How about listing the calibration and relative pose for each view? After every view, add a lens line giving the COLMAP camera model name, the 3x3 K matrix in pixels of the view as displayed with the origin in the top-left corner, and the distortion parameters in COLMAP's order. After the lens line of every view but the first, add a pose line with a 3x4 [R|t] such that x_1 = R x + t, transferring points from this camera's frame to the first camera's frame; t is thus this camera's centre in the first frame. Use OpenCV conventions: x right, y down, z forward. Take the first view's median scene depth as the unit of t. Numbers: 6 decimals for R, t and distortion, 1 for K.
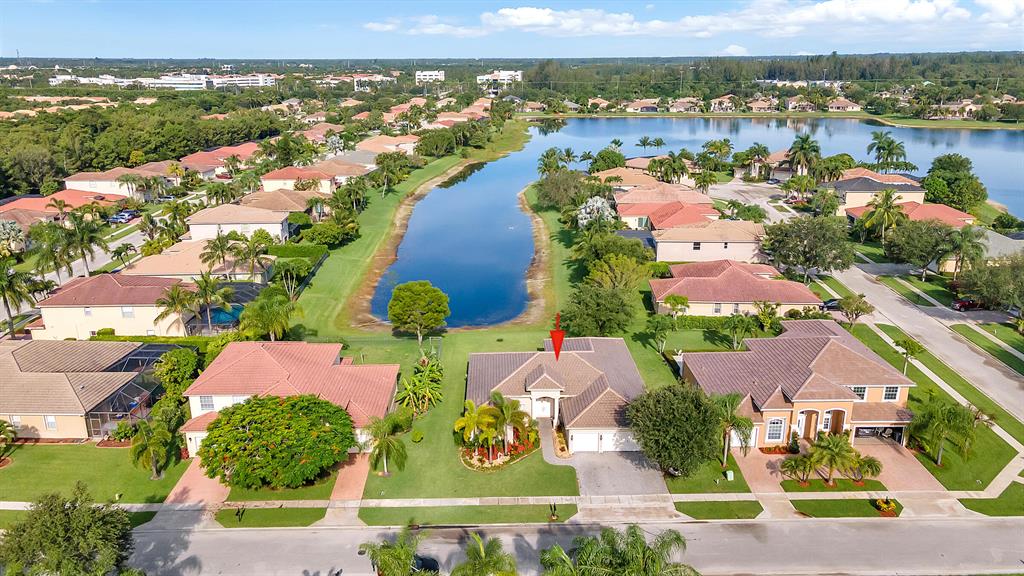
lens RADIAL K [[760.3, 0, 512.0], [0, 760.3, 288.0], [0, 0, 1]] dist [0.041785, 0.000470]
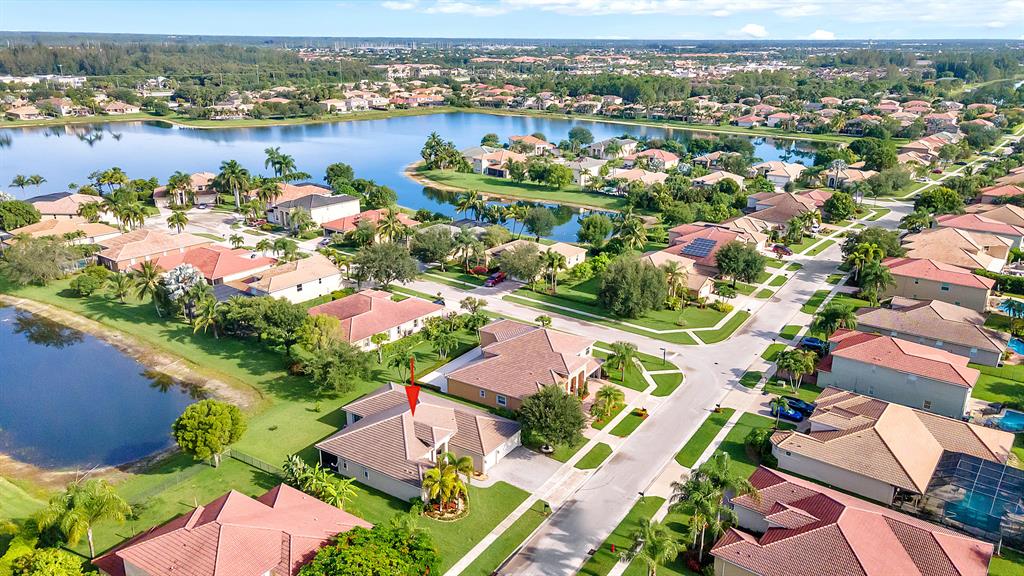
lens RADIAL K [[760.3, 0, 512.0], [0, 760.3, 288.0], [0, 0, 1]] dist [0.041785, 0.000470]
pose [[0.558438, -0.251940, 0.790362, -0.441288], [0.229730, 0.962470, 0.144484, -0.137553], [-0.797101, 0.100885, 0.595358, 0.090374]]
